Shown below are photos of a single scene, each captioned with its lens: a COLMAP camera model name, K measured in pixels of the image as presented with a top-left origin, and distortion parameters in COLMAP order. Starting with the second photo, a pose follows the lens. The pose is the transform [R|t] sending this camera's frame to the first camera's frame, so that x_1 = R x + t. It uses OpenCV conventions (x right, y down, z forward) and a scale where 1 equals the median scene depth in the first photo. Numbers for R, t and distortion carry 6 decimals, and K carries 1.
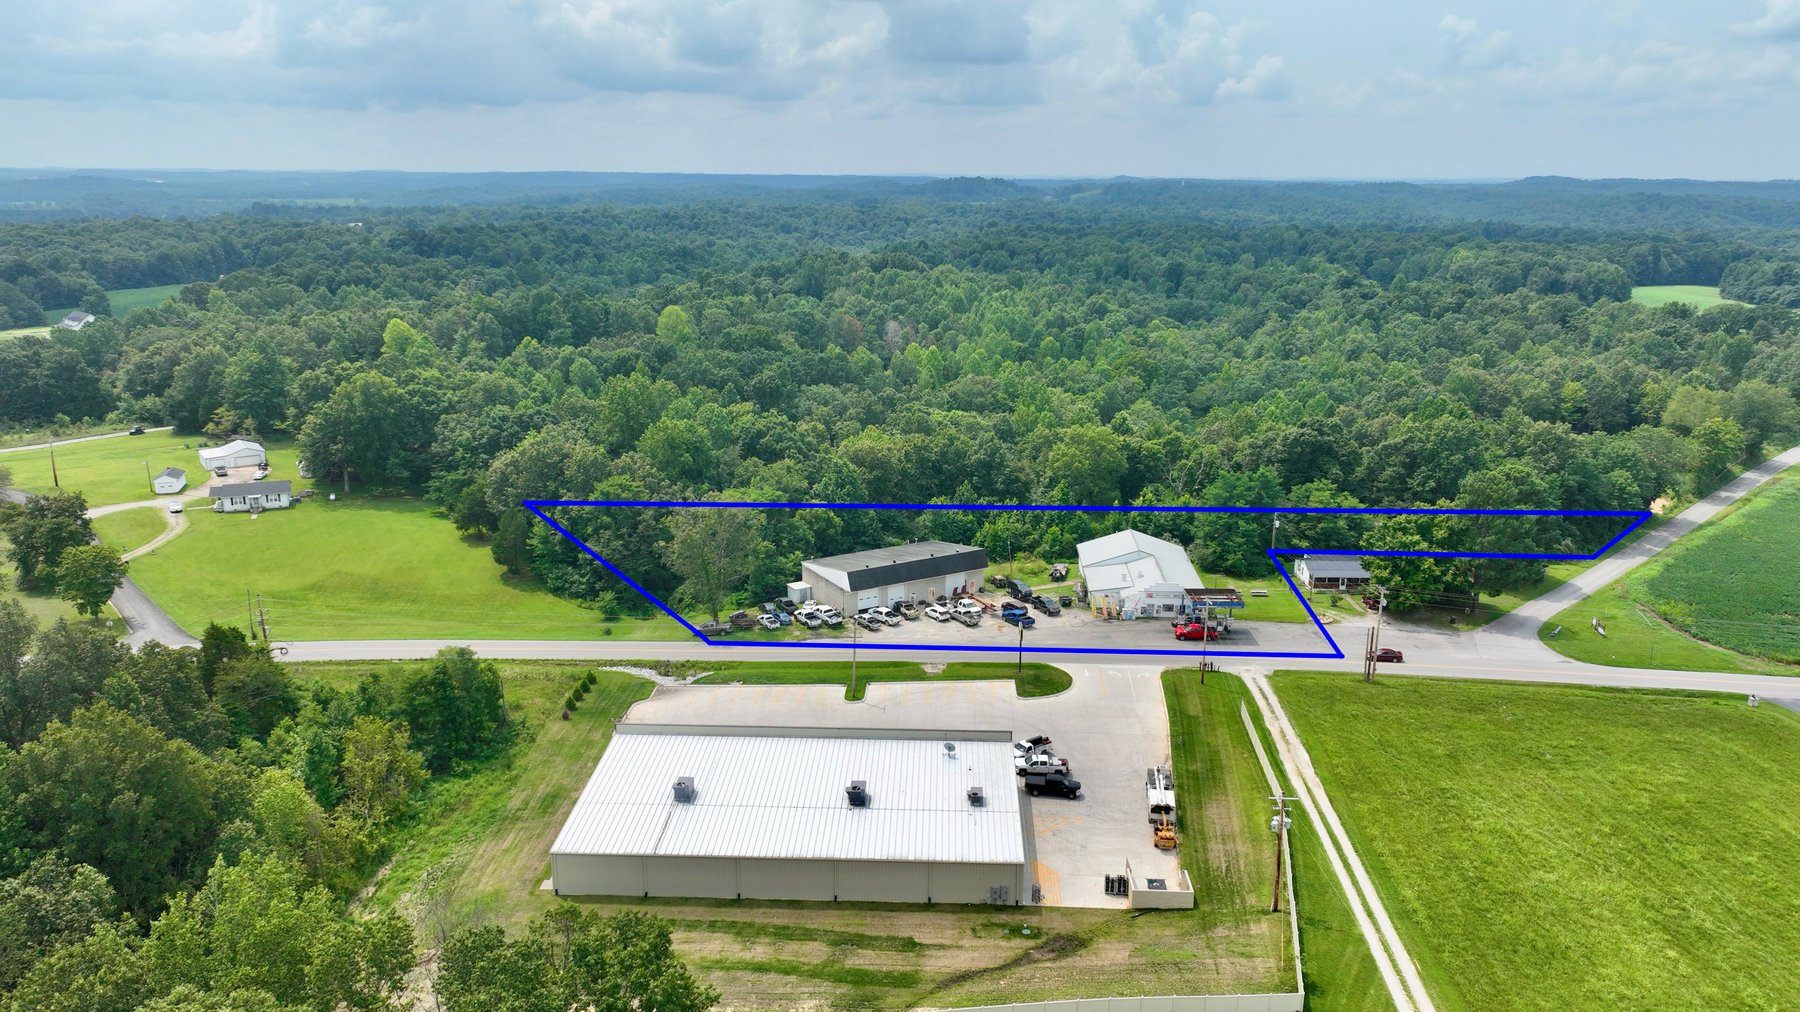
lens RADIAL K [[1260.9, 0, 906.5], [0, 1260.9, 504.3], [0, 0, 1]] dist [0.002374, 0.010744]
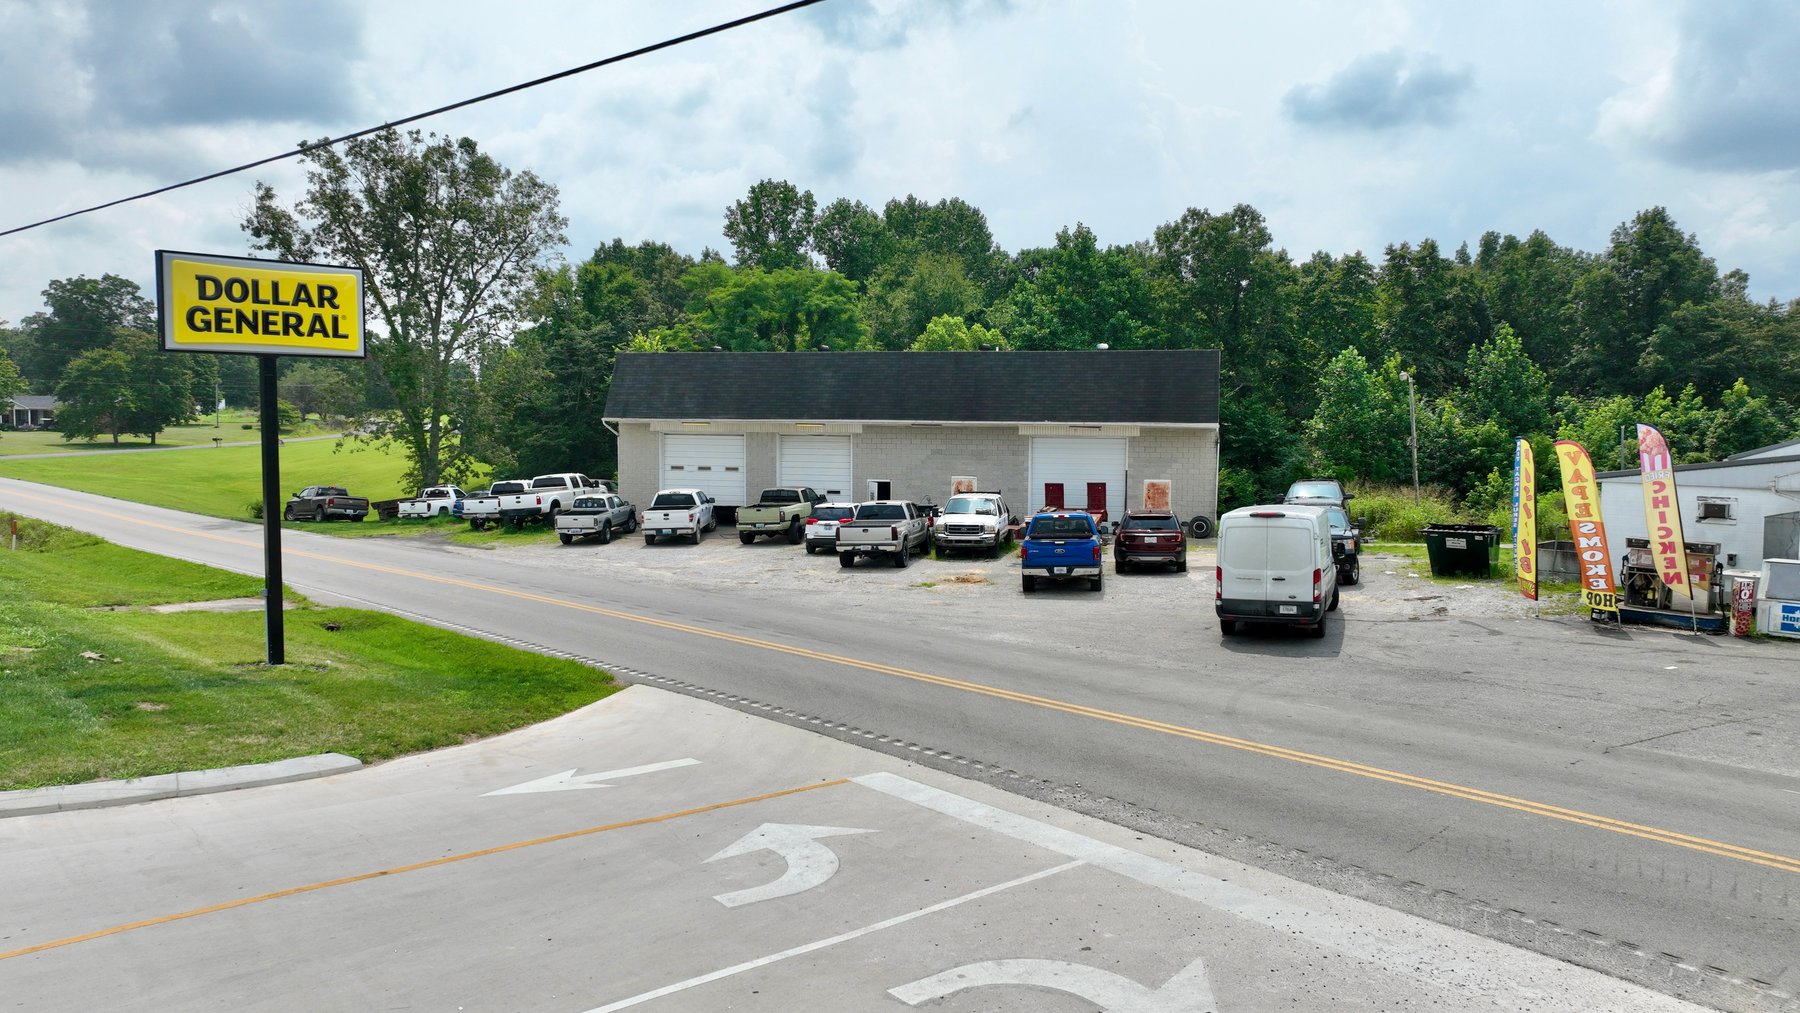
lens RADIAL K [[1260.9, 0, 906.5], [0, 1260.9, 504.8], [0, 0, 1]] dist [0.002374, 0.010744]
pose [[0.721059, 0.048969, -0.691141, 0.186042], [-0.178408, 0.976987, -0.116909, 0.103180], [0.669511, 0.207603, 0.713201, 0.803849]]
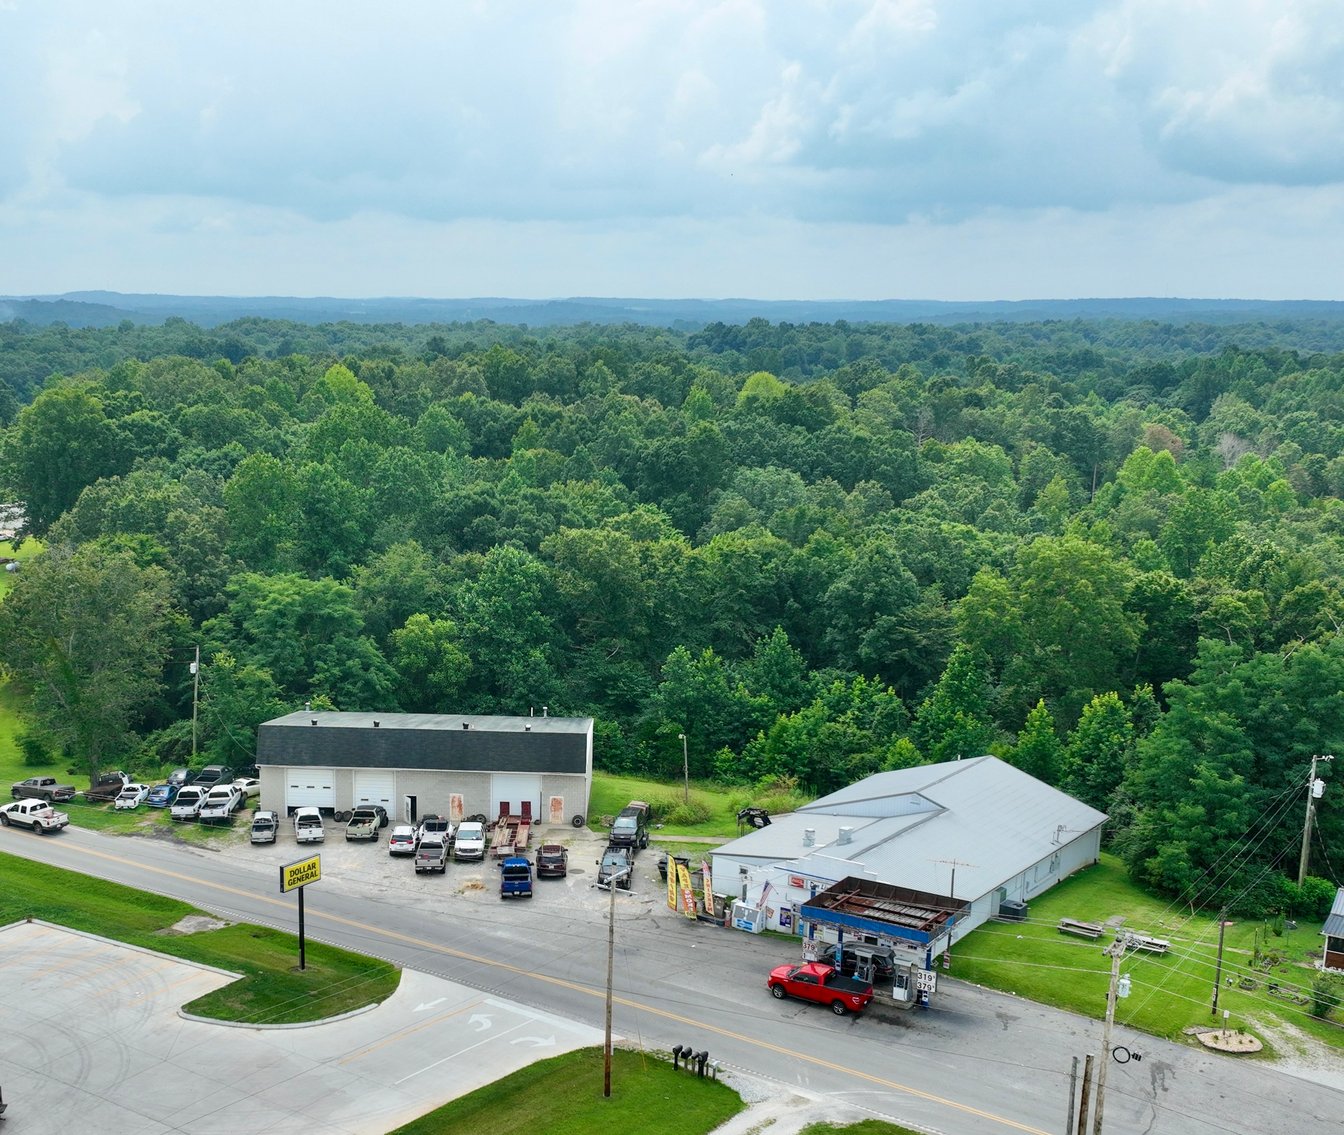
lens RADIAL K [[1744.3, 0, 507.3], [0, 1744.3, 700.3], [0, 0, 1]] dist [0.014825, -0.026133]
pose [[0.820013, 0.129040, -0.557609, 0.400143], [-0.148071, 0.988914, 0.011099, 0.020558], [0.552860, 0.073464, 0.830030, 0.448704]]
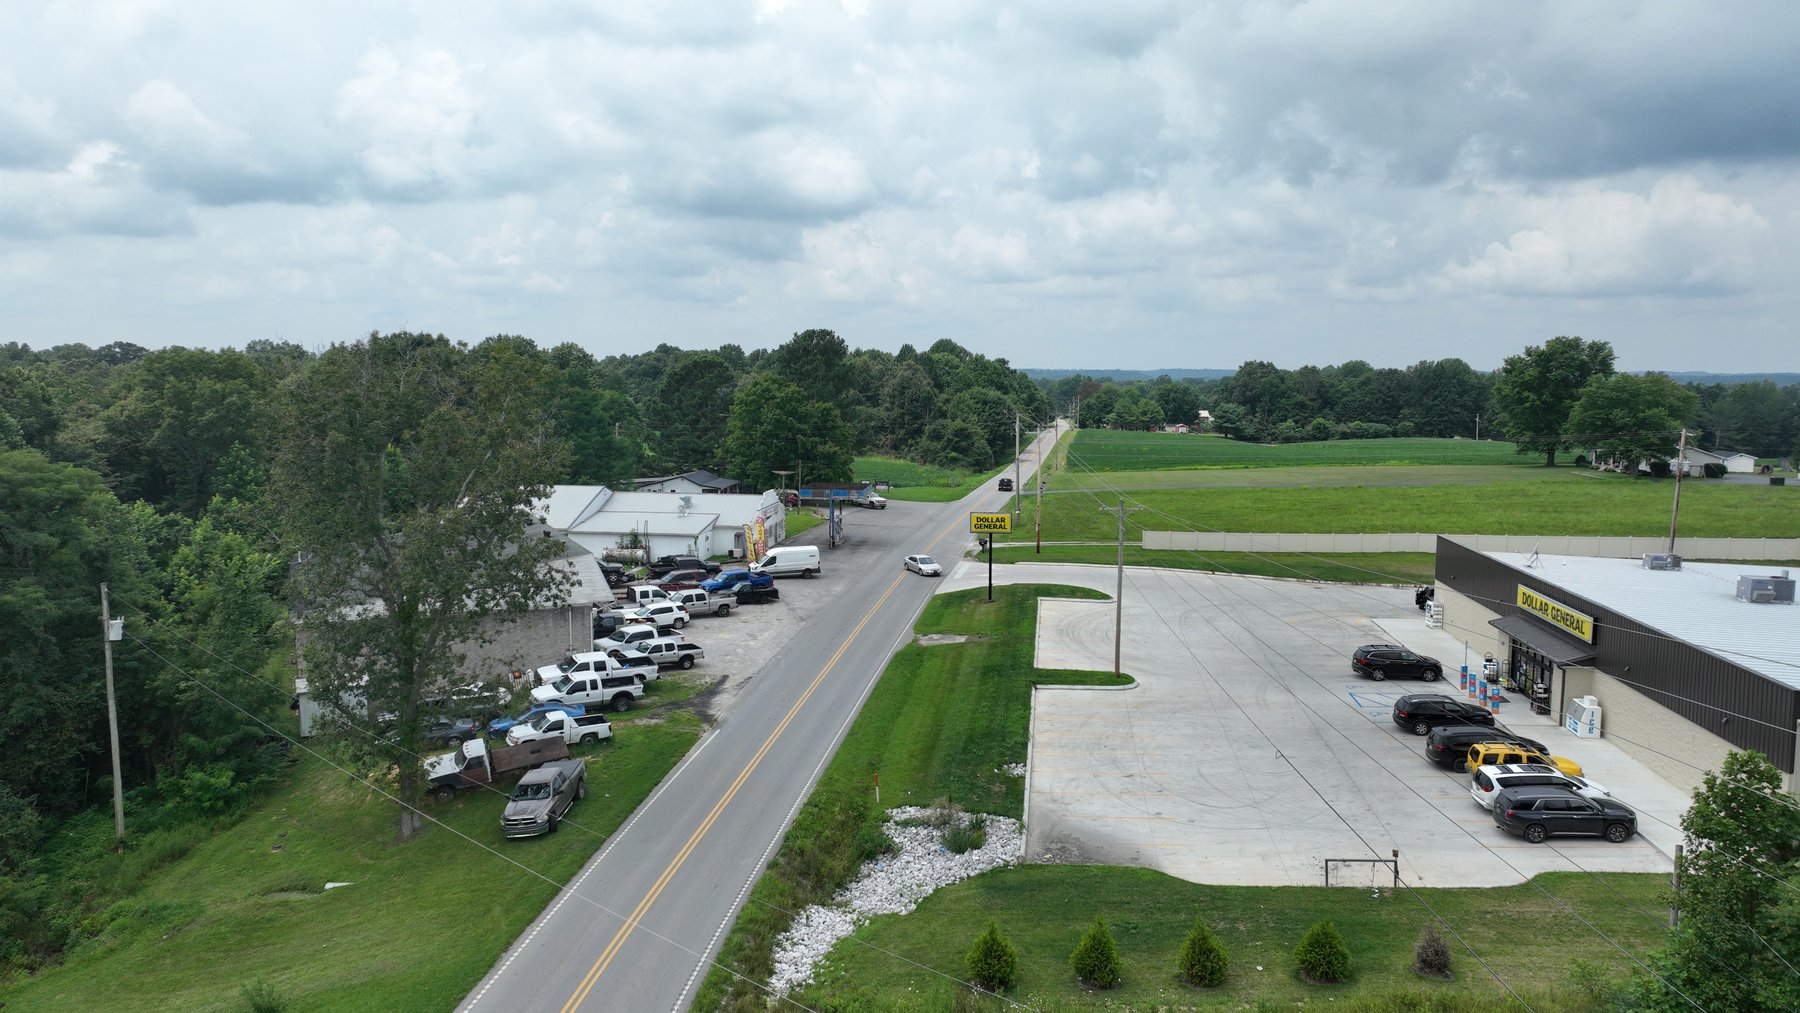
lens RADIAL K [[1260.9, 0, 906.5], [0, 1260.9, 504.8], [0, 0, 1]] dist [0.002374, 0.010744]
pose [[0.083469, -0.113282, 0.990051, -0.396471], [0.247650, 0.964706, 0.089503, 0.027401], [-0.965247, 0.237716, 0.108577, 0.815811]]
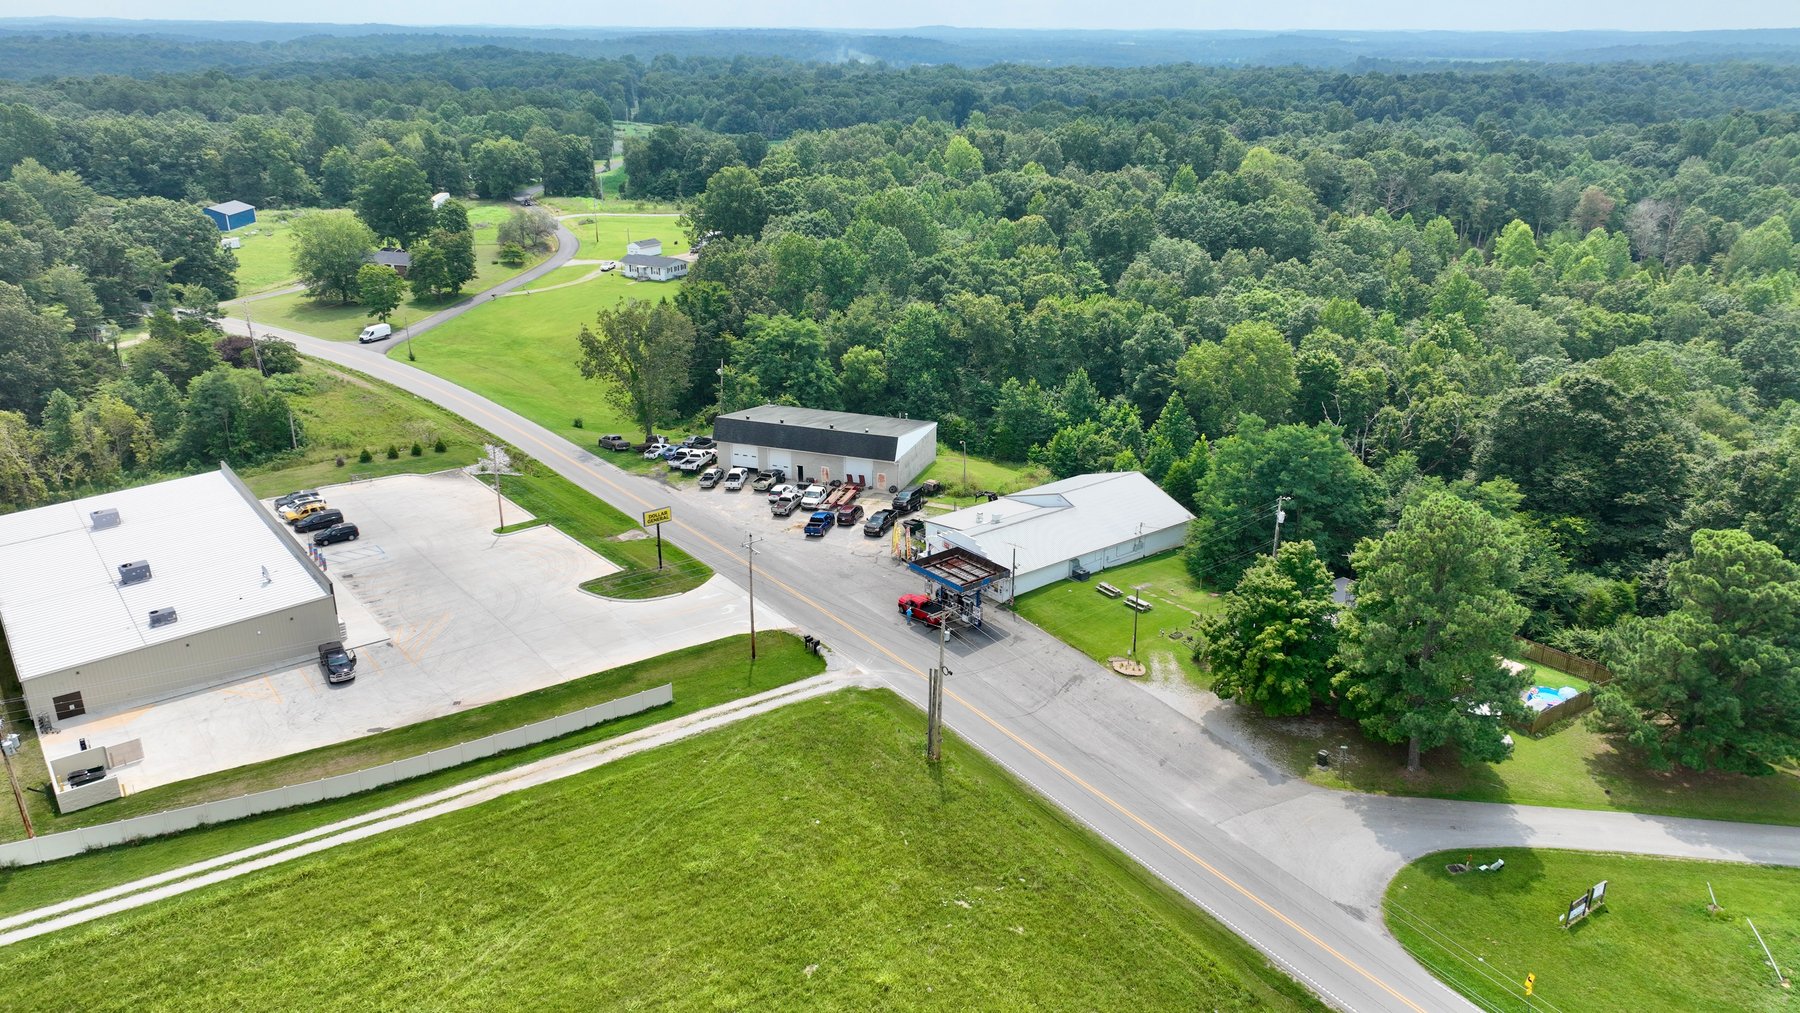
lens RADIAL K [[1260.9, 0, 906.5], [0, 1260.9, 504.8], [0, 0, 1]] dist [0.002374, 0.010744]
pose [[0.650971, 0.267498, -0.710410, 0.626324], [-0.194850, 0.963381, 0.184204, -0.067891], [0.733669, 0.018512, 0.679254, 0.486429]]
